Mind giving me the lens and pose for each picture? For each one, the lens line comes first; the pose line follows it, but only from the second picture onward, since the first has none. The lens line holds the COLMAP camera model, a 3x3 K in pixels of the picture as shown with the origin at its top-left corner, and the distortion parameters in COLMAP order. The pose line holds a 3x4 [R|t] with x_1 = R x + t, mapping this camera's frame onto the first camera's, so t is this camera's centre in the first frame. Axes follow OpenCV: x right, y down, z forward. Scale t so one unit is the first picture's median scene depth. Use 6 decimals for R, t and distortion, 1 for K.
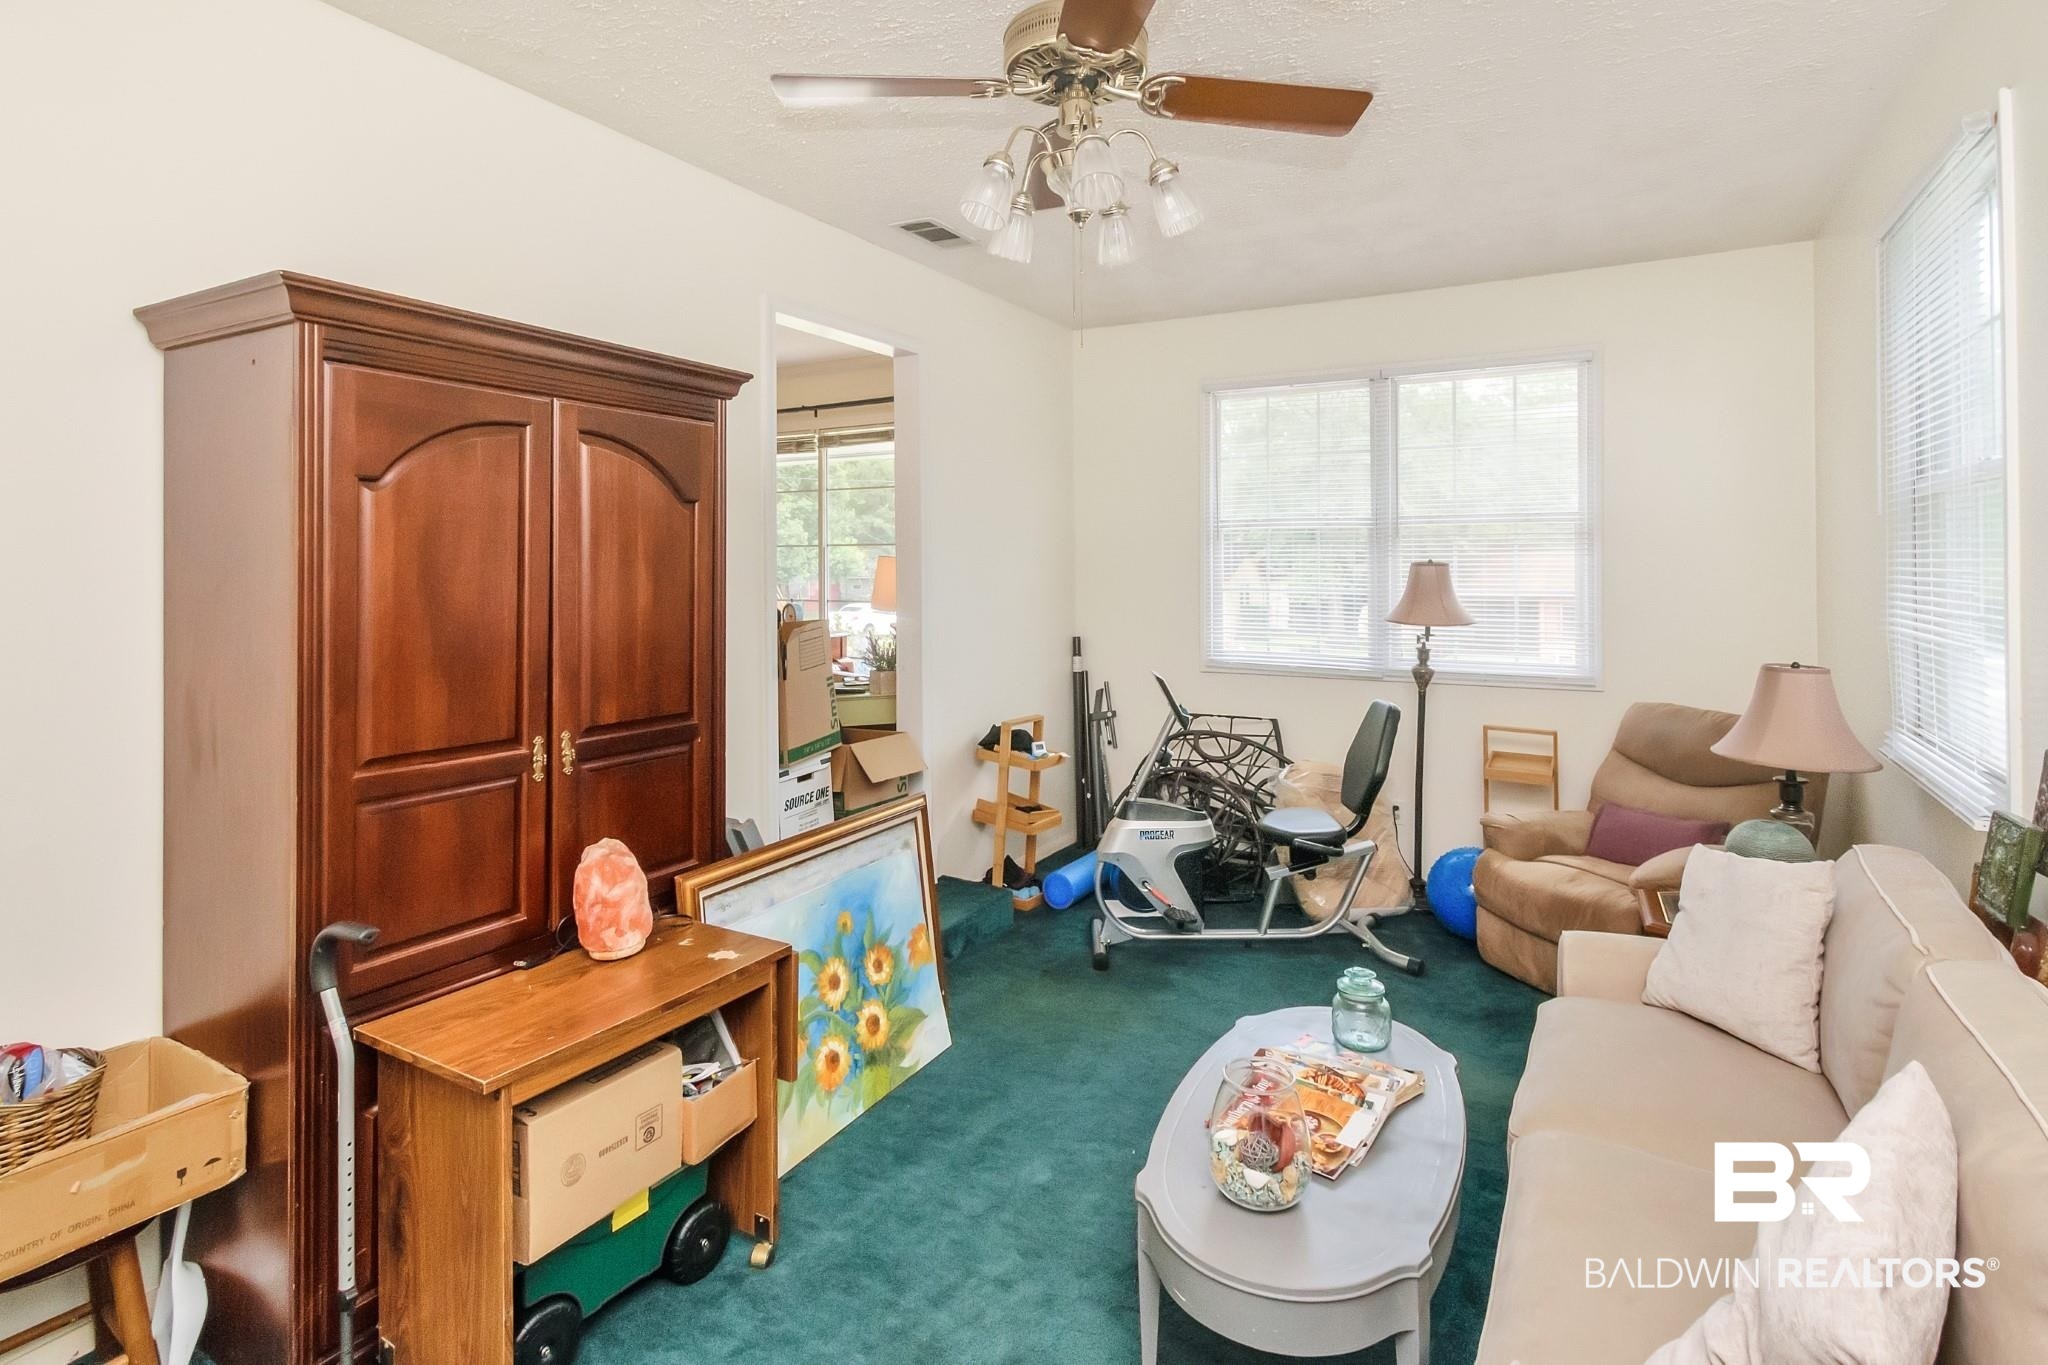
lens RADIAL K [[996.4, 0, 1022.6], [0, 996.4, 567.7], [0, 0, 1]] dist [0.001698, 0.000054]
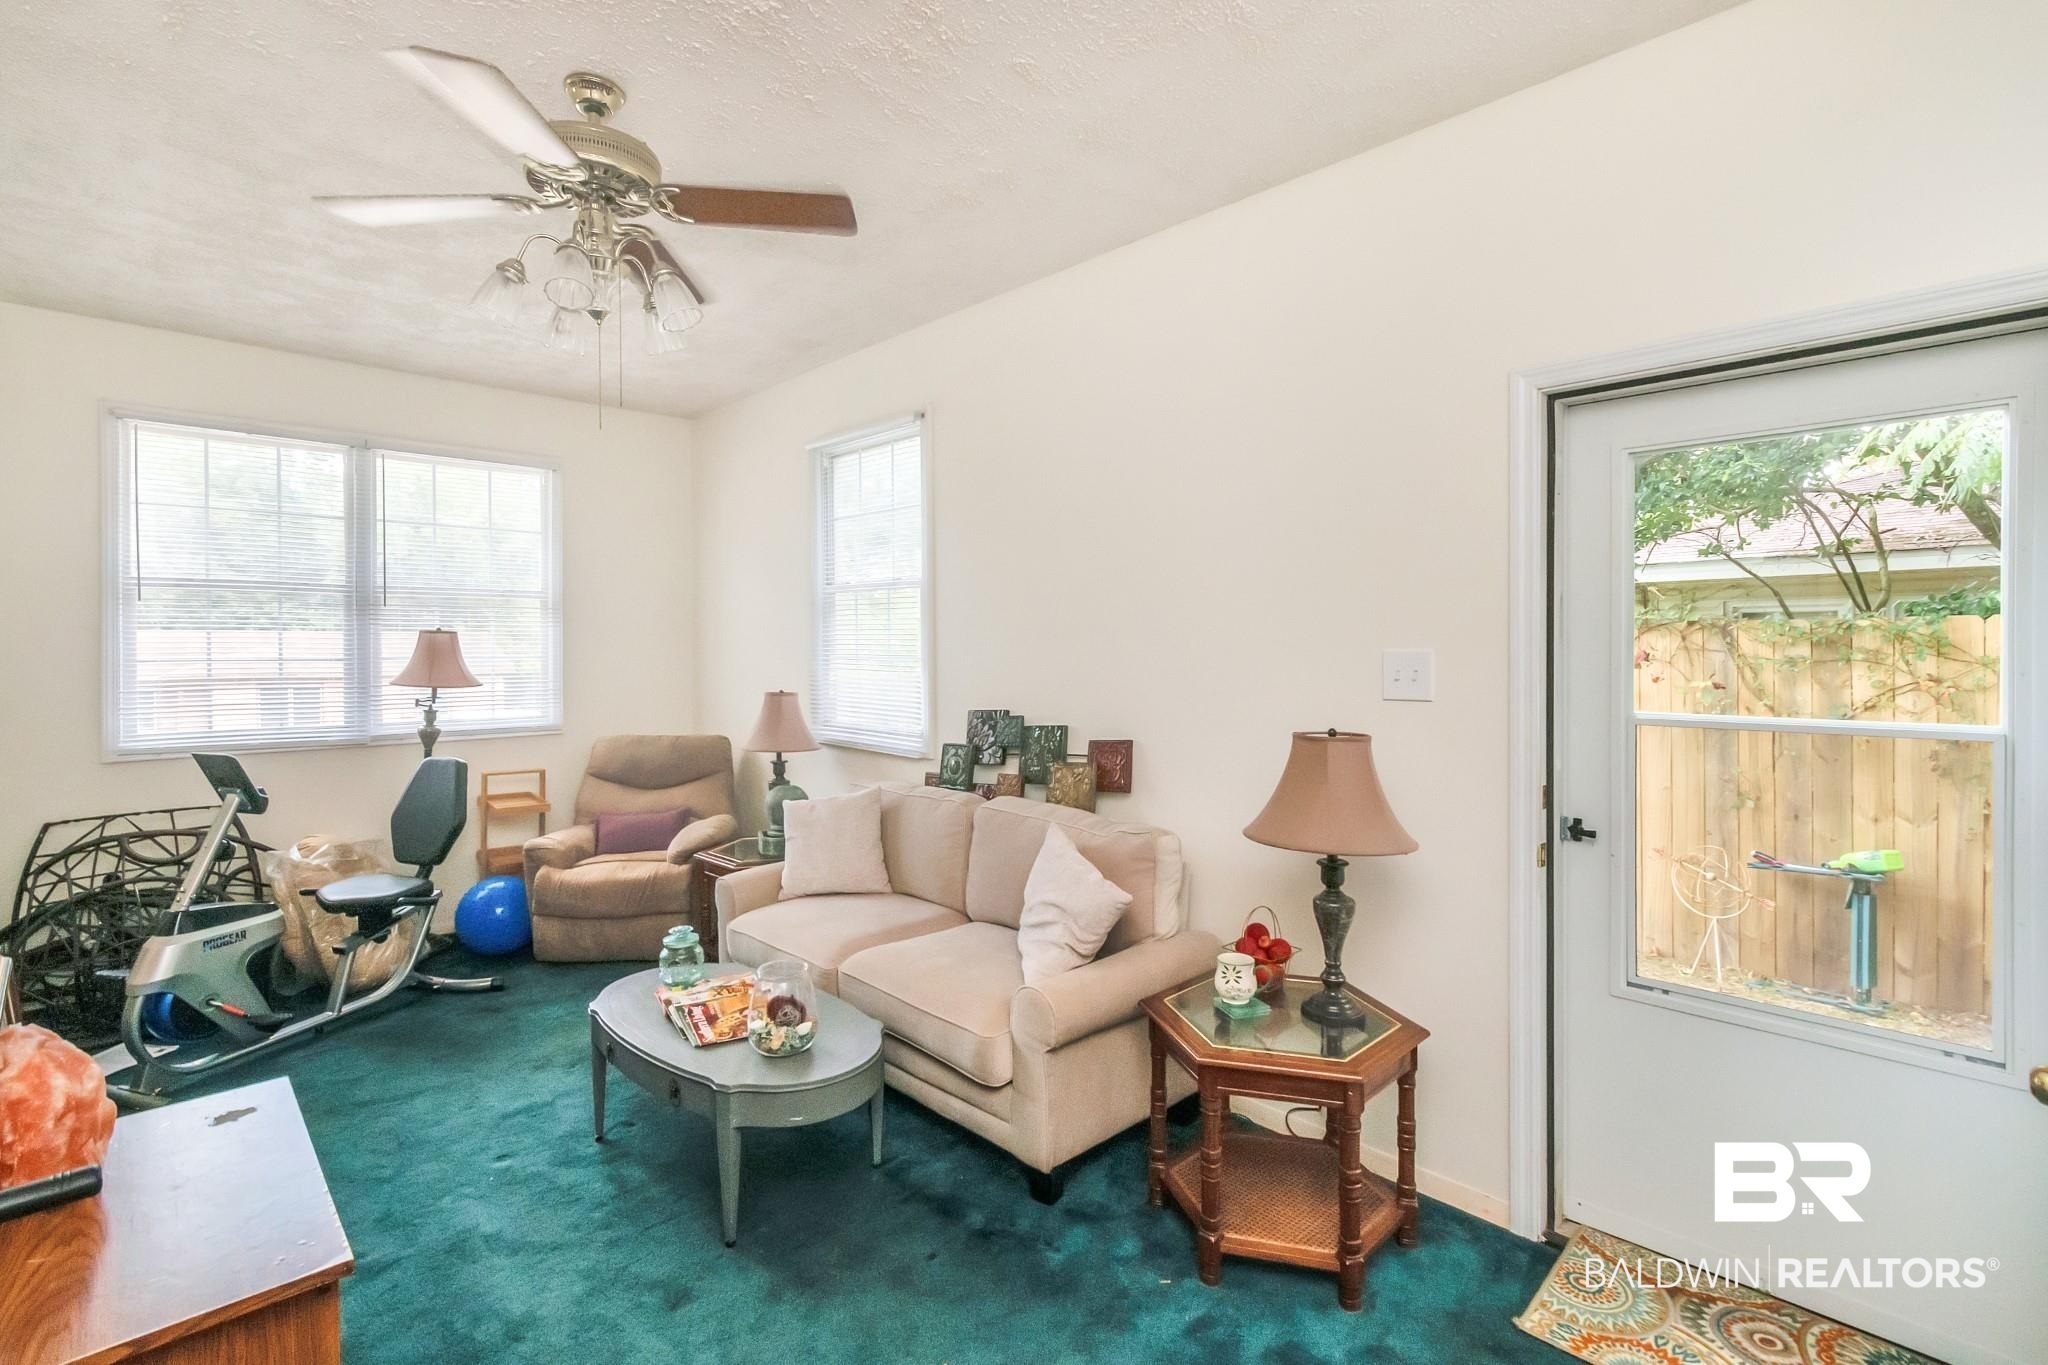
lens RADIAL K [[952.1, 0, 1022.0], [0, 952.1, 648.6], [0, 0, 1]] dist [-0.000609, -0.000133]
pose [[0.296928, -0.006126, 0.954880, -0.400855], [-0.004246, 0.999961, 0.007735, 0.004122], [-0.954890, -0.006351, 0.296890, 0.087647]]
